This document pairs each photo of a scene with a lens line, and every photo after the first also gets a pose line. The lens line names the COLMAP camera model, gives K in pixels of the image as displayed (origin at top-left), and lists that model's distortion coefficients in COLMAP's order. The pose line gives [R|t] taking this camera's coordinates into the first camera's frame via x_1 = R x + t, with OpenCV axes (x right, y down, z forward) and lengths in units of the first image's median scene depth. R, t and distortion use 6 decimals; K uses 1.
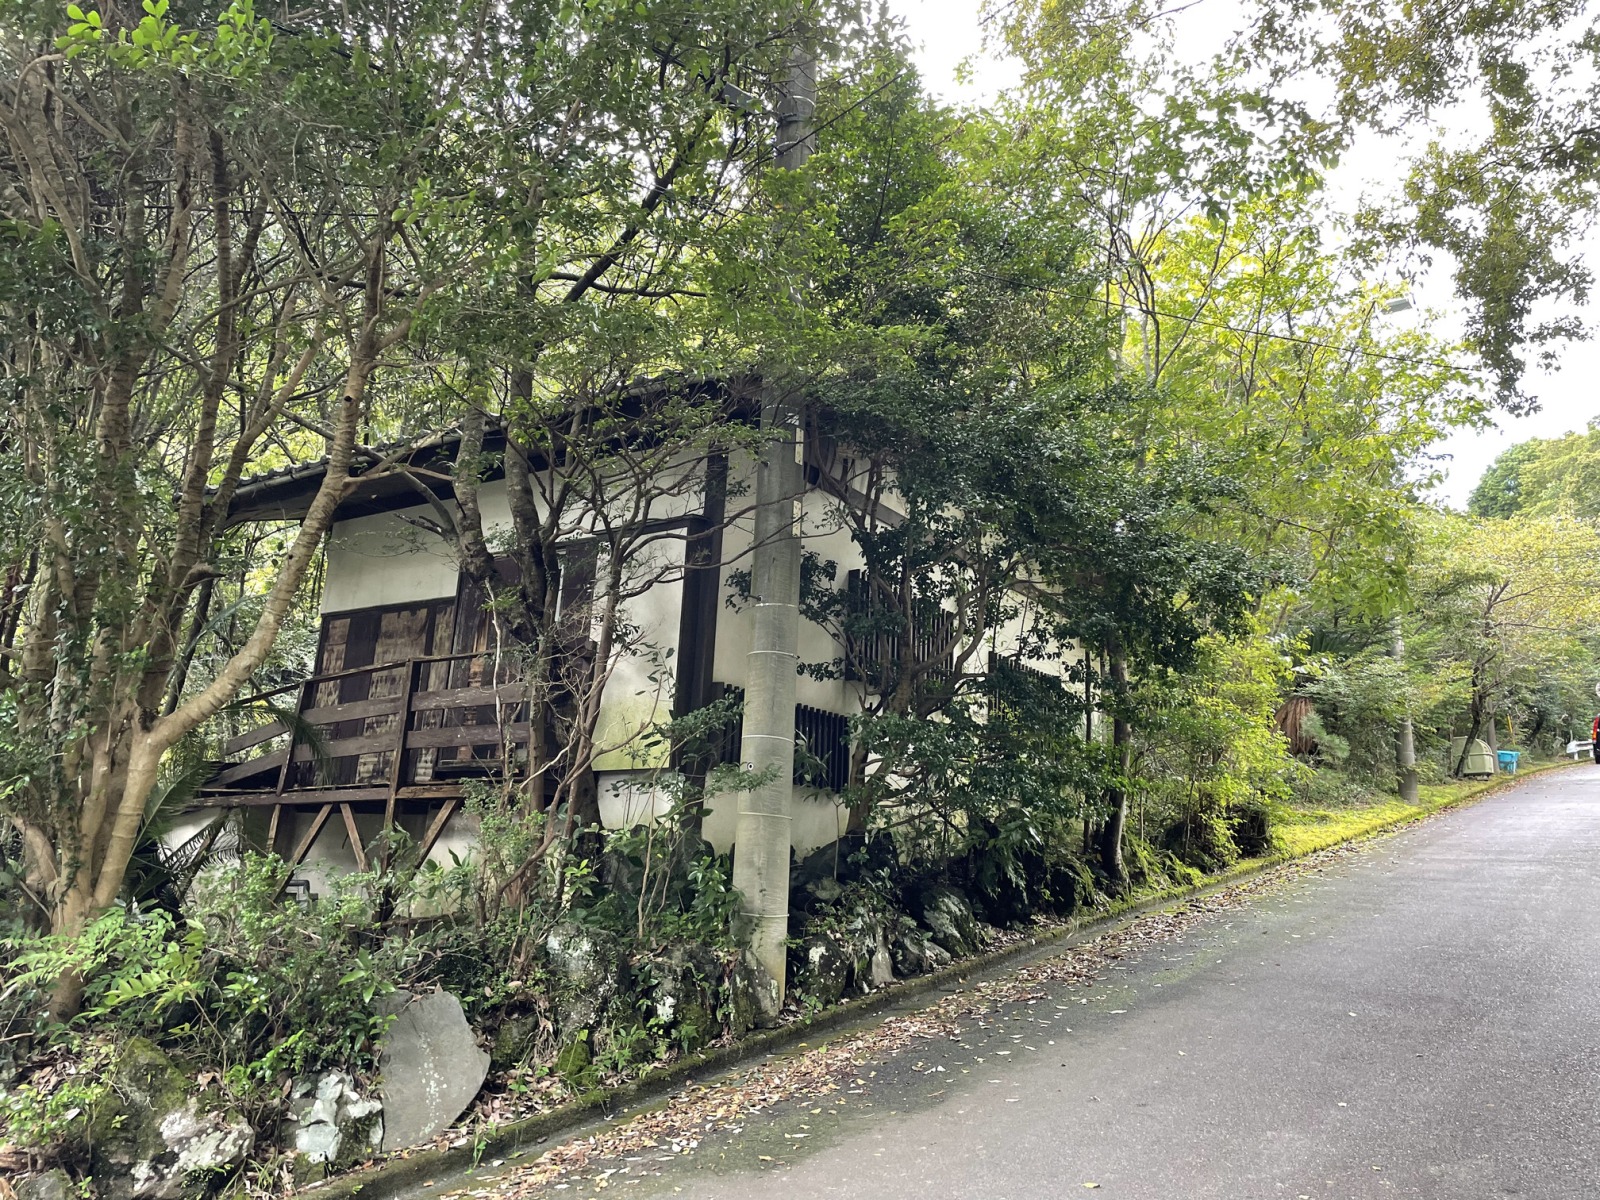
lens RADIAL K [[1185.7, 0, 808.3], [0, 1185.7, 597.8], [0, 0, 1]] dist [0.033591, -0.004062]
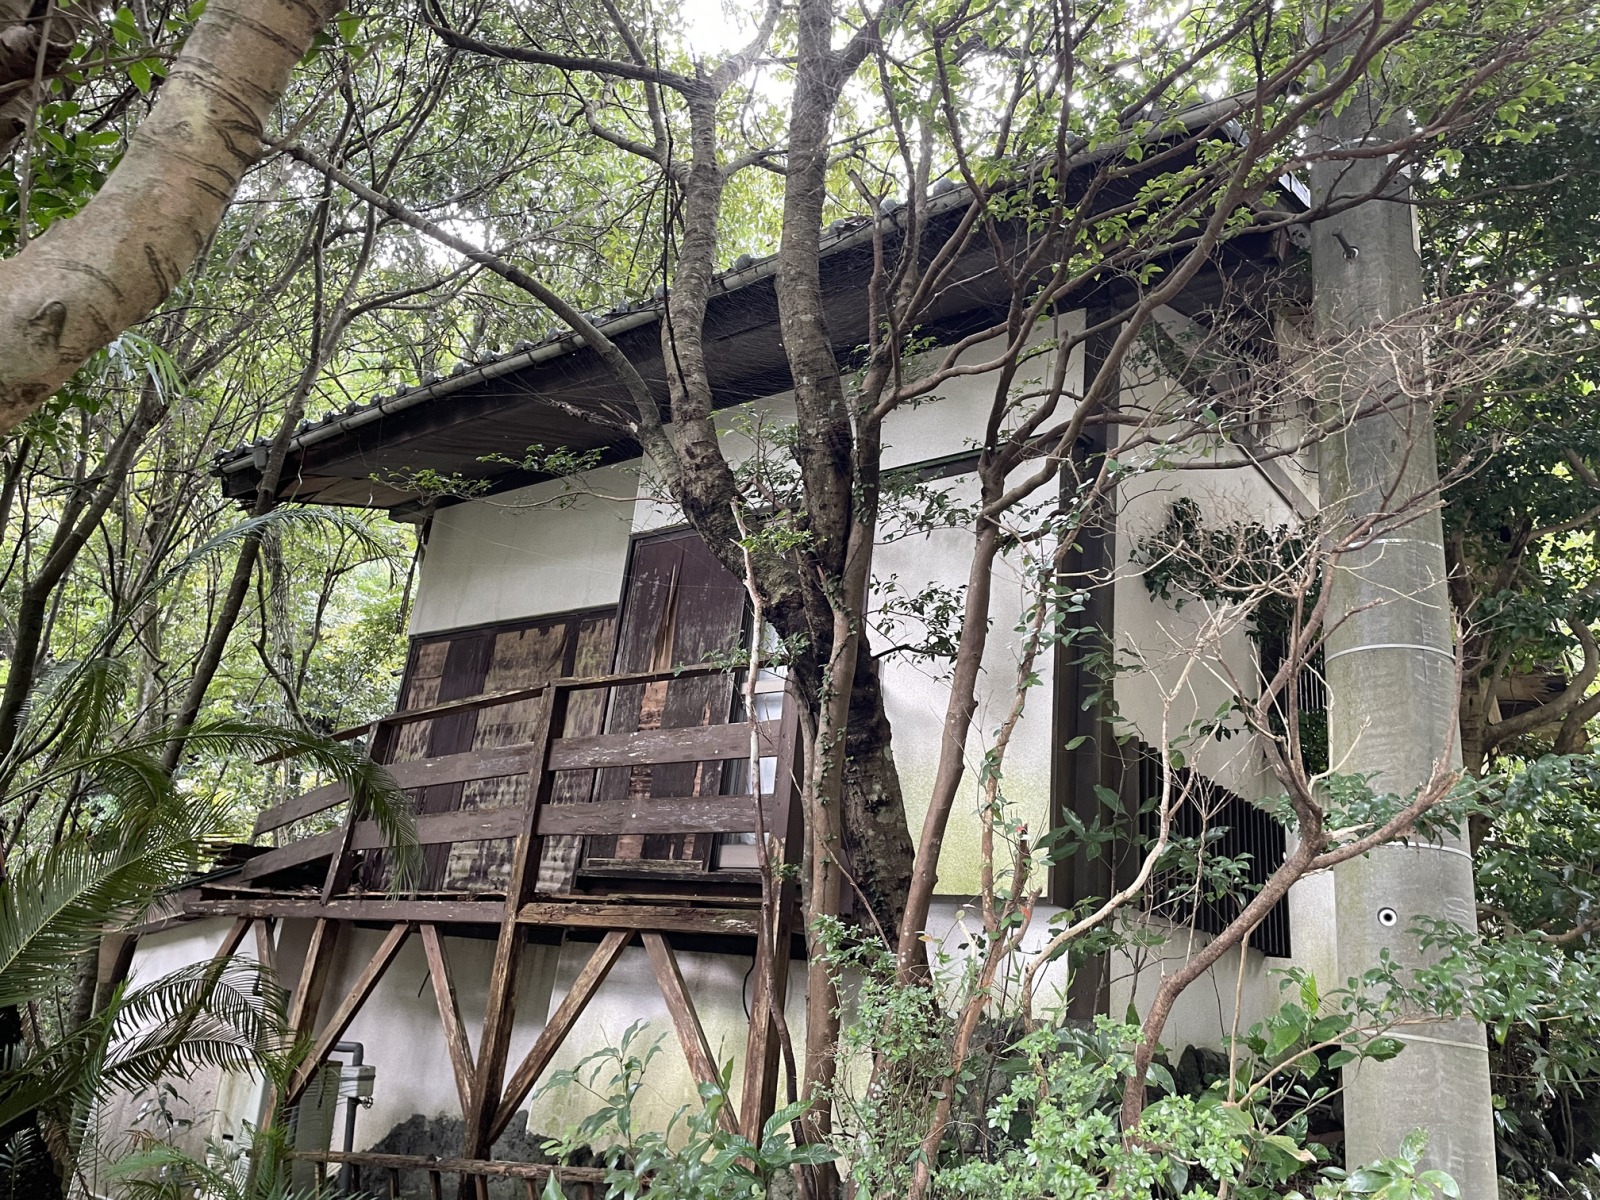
lens RADIAL K [[1185.7, 0, 792.8], [0, 1185.7, 599.9], [0, 0, 1]] dist [0.033591, -0.004062]
pose [[0.996476, 0.030633, -0.078090, -0.158835], [-0.037509, 0.995399, -0.088164, 0.054736], [0.075030, 0.090783, 0.993040, 0.391221]]
